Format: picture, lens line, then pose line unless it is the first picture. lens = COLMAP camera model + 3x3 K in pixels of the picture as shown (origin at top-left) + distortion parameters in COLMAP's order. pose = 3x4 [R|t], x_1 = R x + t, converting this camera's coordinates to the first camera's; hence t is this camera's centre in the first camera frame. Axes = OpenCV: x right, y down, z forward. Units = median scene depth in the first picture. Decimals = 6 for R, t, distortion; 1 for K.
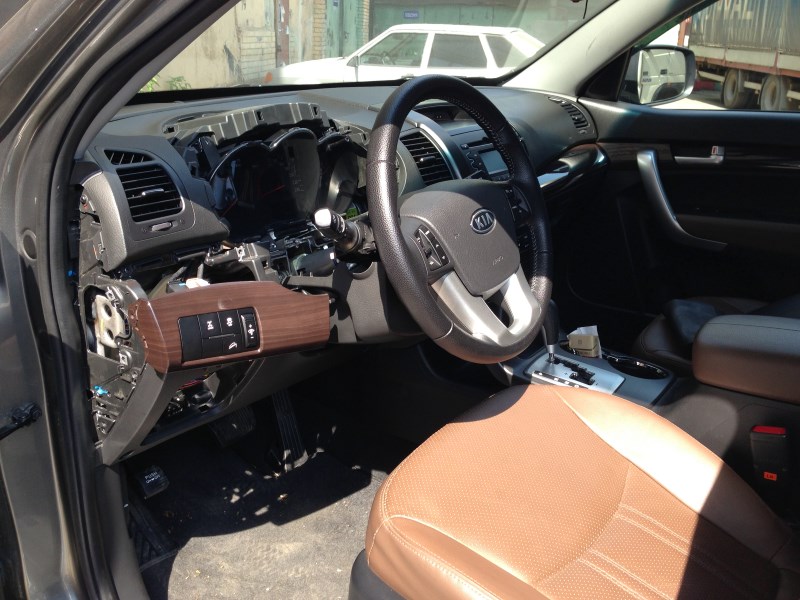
lens RADIAL K [[752.5, 0, 400.0], [0, 752.5, 300.0], [0, 0, 1]] dist [0.185880, -0.307891]
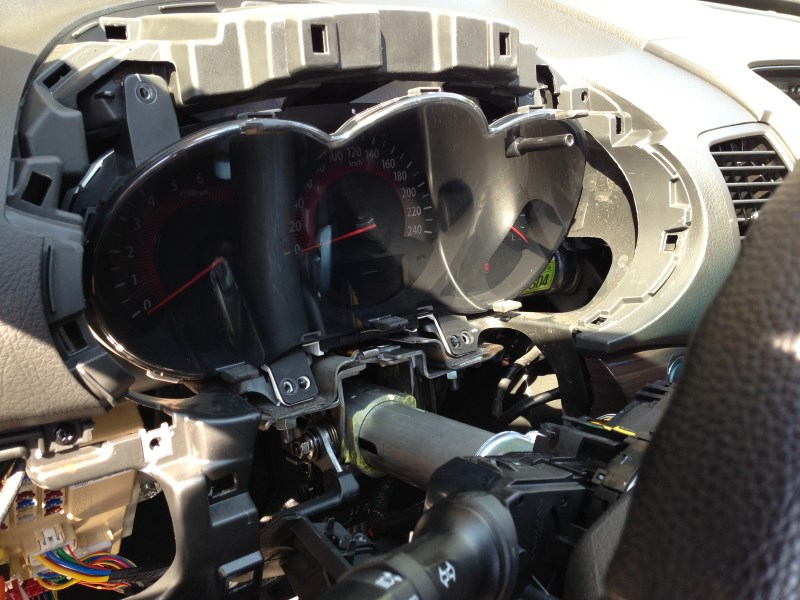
lens RADIAL K [[752.5, 0, 400.0], [0, 752.5, 300.0], [0, 0, 1]] dist [0.185880, -0.307891]
pose [[0.941197, 0.254628, -0.222065, -0.047659], [-0.224648, 0.962578, 0.151583, -0.184690], [0.252352, -0.092783, 0.963177, 0.658811]]
